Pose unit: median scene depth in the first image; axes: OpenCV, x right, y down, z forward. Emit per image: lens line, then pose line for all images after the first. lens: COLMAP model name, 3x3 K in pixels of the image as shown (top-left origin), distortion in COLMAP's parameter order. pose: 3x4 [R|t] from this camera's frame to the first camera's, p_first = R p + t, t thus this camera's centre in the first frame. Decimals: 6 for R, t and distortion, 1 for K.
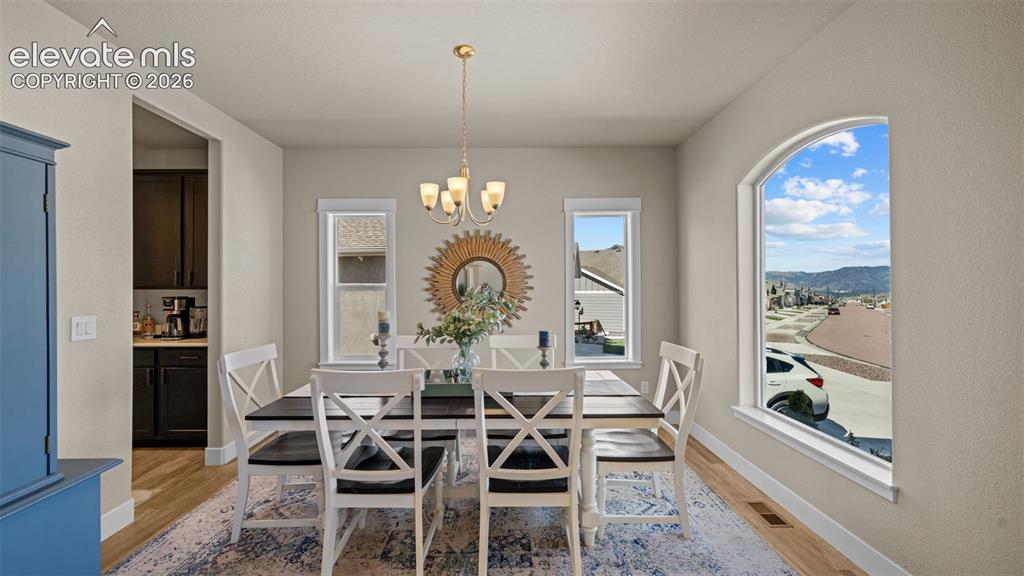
lens RADIAL K [[400.7, 0, 508.9], [0, 400.7, 285.7], [0, 0, 1]] dist [-0.000056, -0.000032]
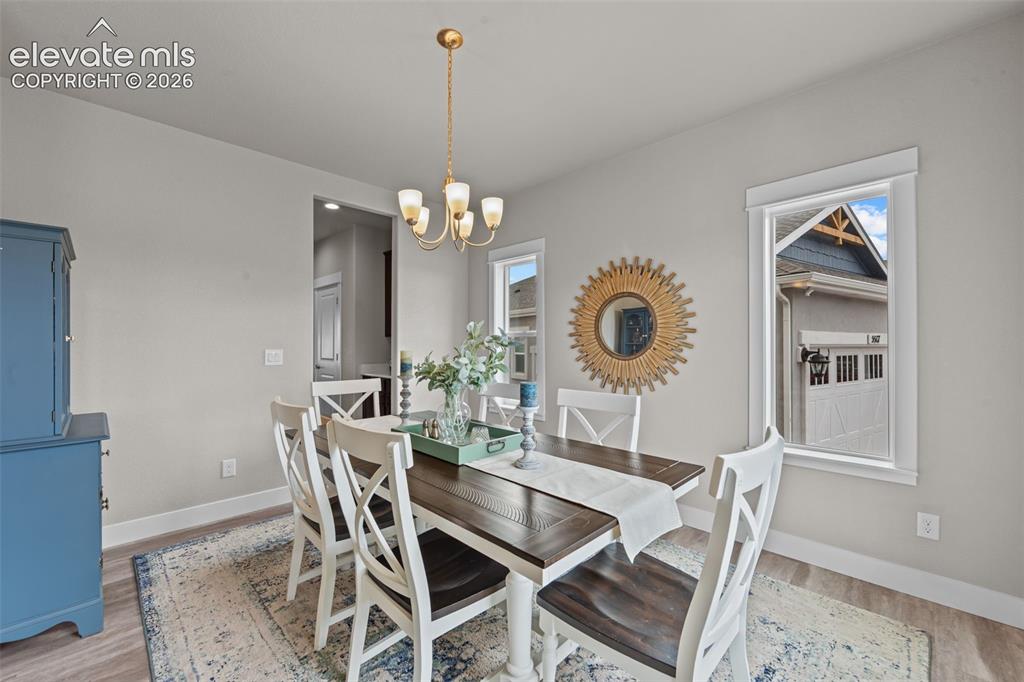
lens RADIAL K [[407.1, 0, 513.1], [0, 407.1, 340.7], [0, 0, 1]] dist [-0.000685, 0.000420]
pose [[0.723665, -0.002218, -0.690148, 0.316556], [-0.000955, 0.999991, -0.004215, 0.026472], [0.690151, 0.003709, 0.723656, 0.272849]]
